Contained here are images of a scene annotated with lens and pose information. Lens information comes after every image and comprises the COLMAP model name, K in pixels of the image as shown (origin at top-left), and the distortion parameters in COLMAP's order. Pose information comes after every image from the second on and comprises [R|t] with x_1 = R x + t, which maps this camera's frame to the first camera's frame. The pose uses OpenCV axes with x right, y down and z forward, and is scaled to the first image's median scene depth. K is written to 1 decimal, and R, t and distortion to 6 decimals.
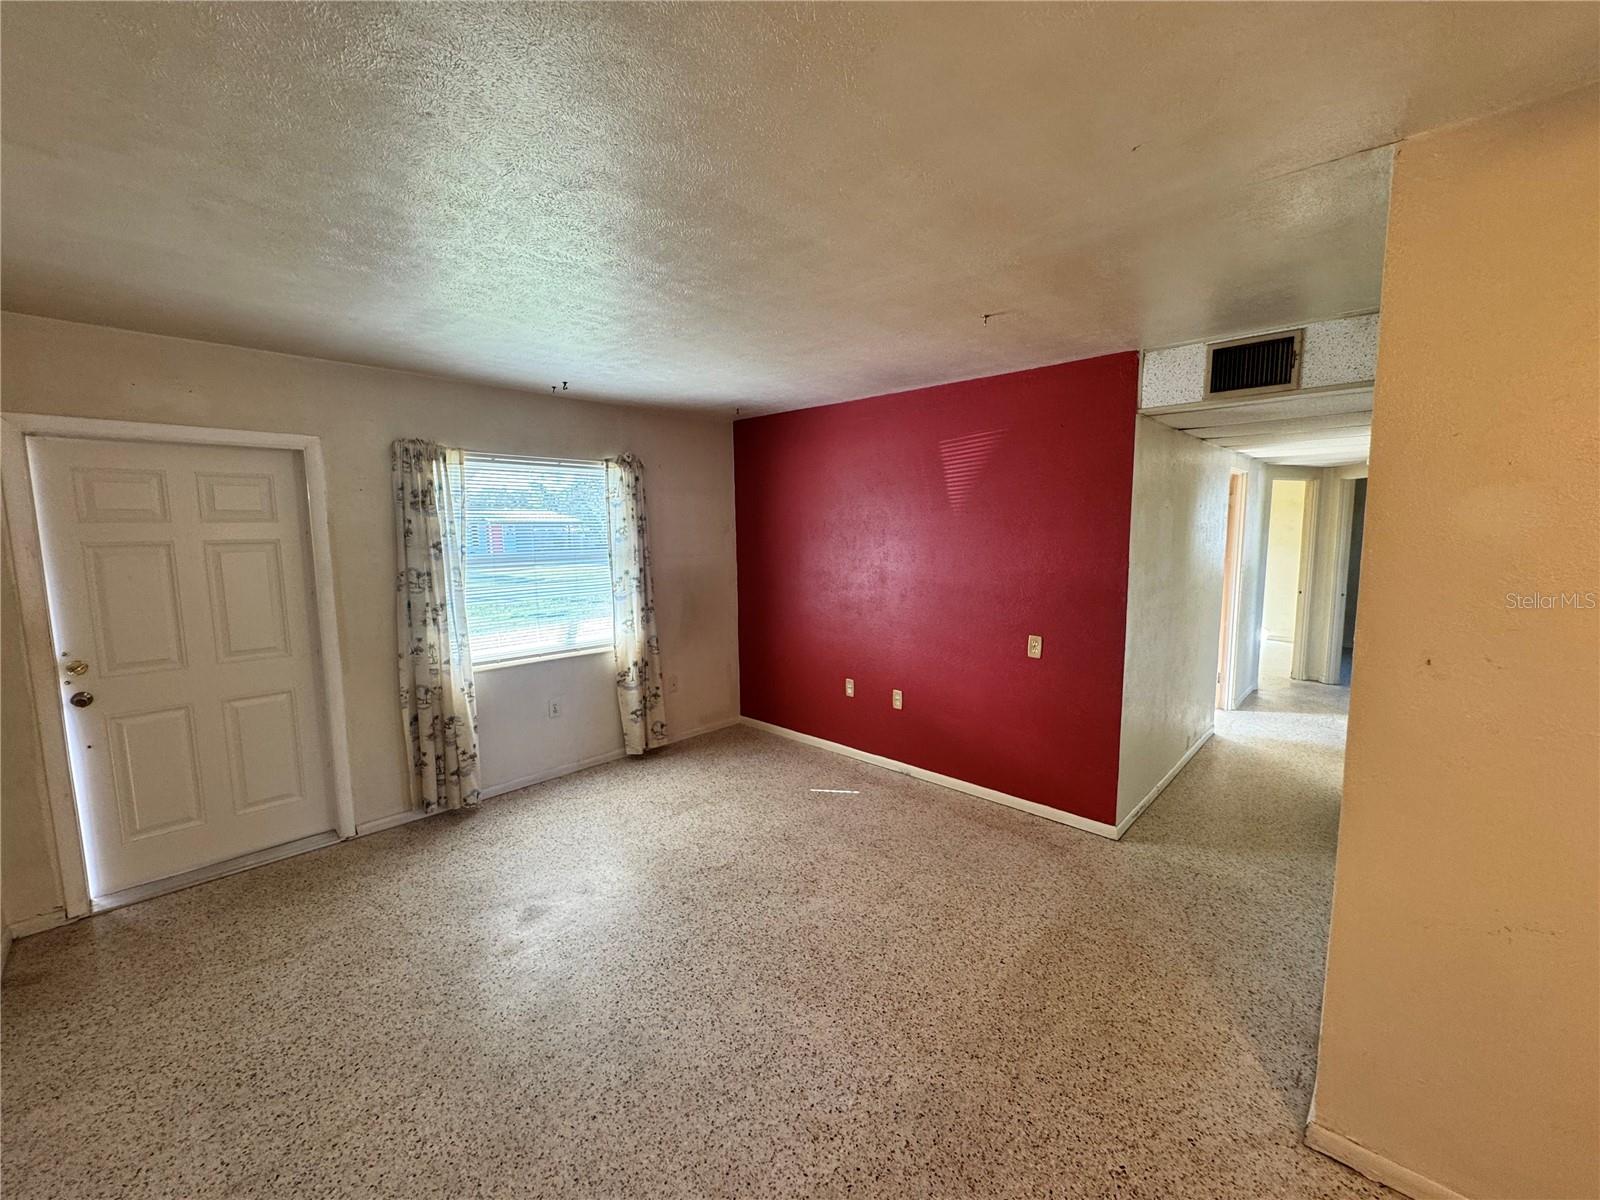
lens RADIAL K [[645.4, 0, 800.0], [0, 645.4, 600.0], [0, 0, 1]] dist [-0.000844, -0.000001]
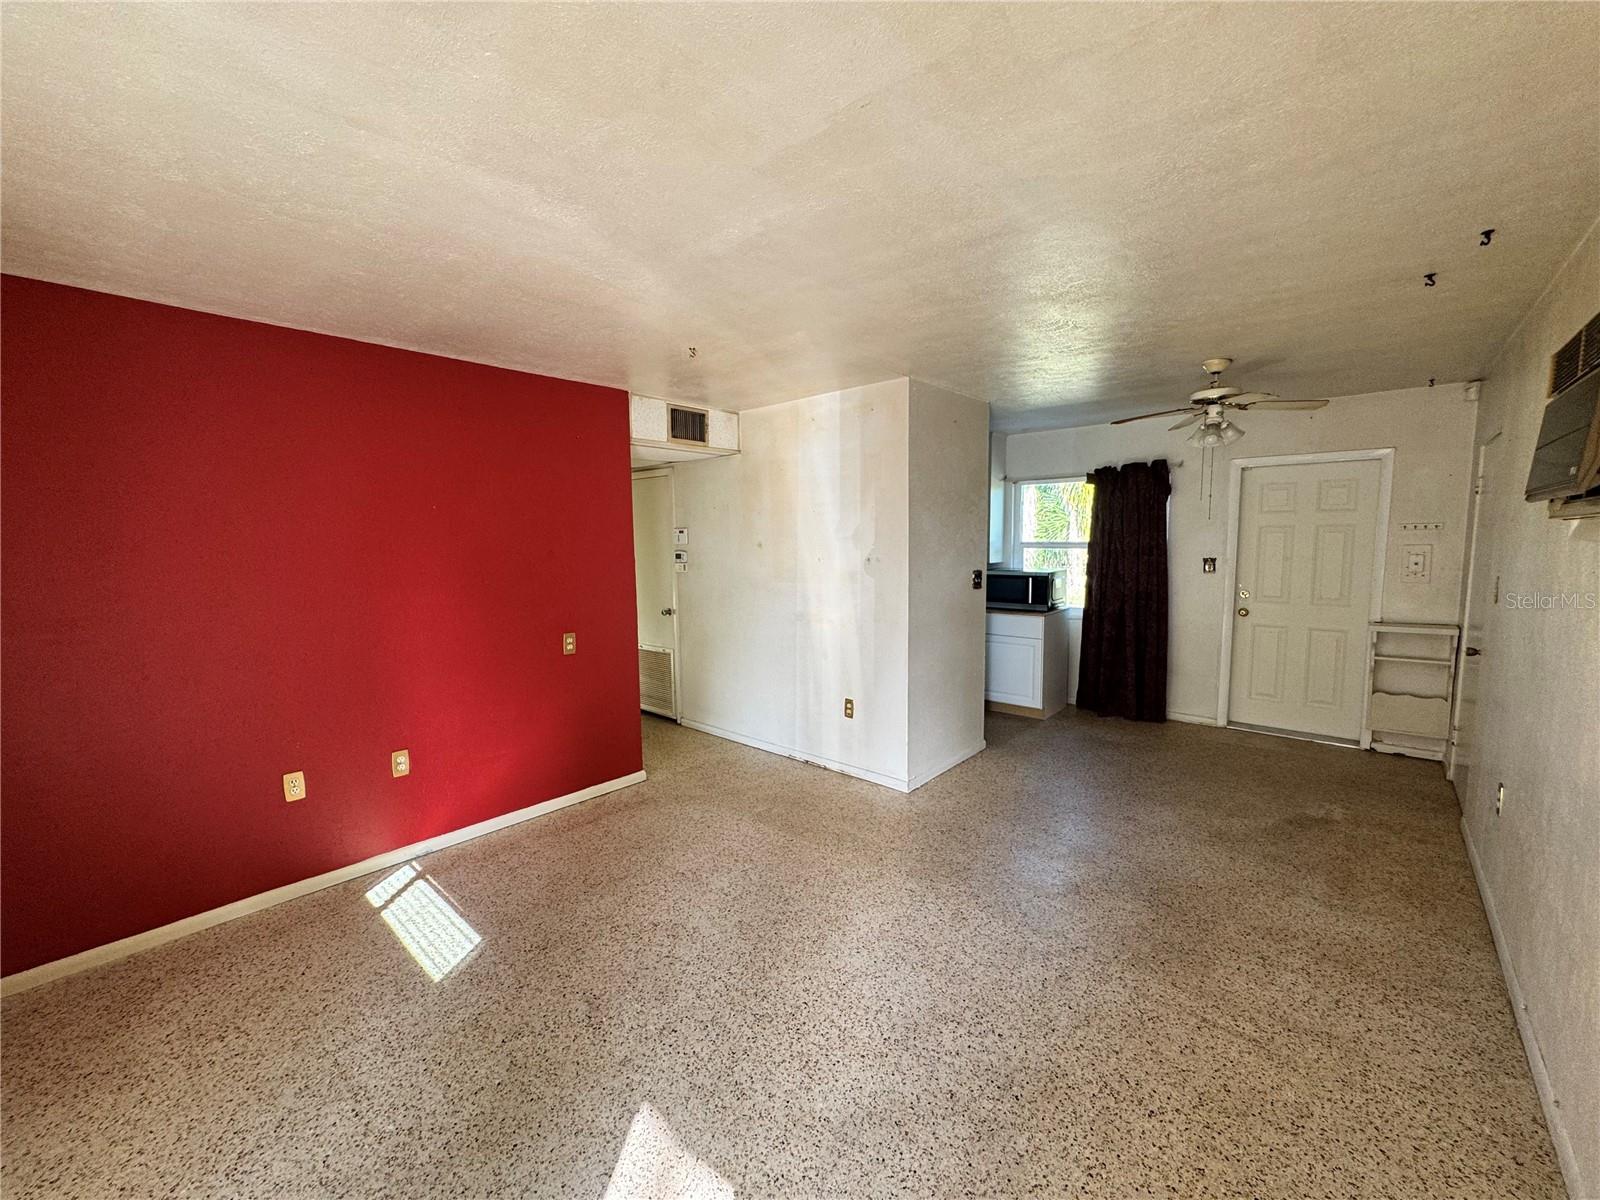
lens RADIAL K [[645.4, 0, 800.0], [0, 645.4, 600.0], [0, 0, 1]] dist [-0.000844, -0.000001]
pose [[-0.037155, -0.088344, 0.995397, -1.111910], [0.125240, 0.987819, 0.092346, -0.076438], [-0.991431, 0.128094, -0.025638, 1.046148]]
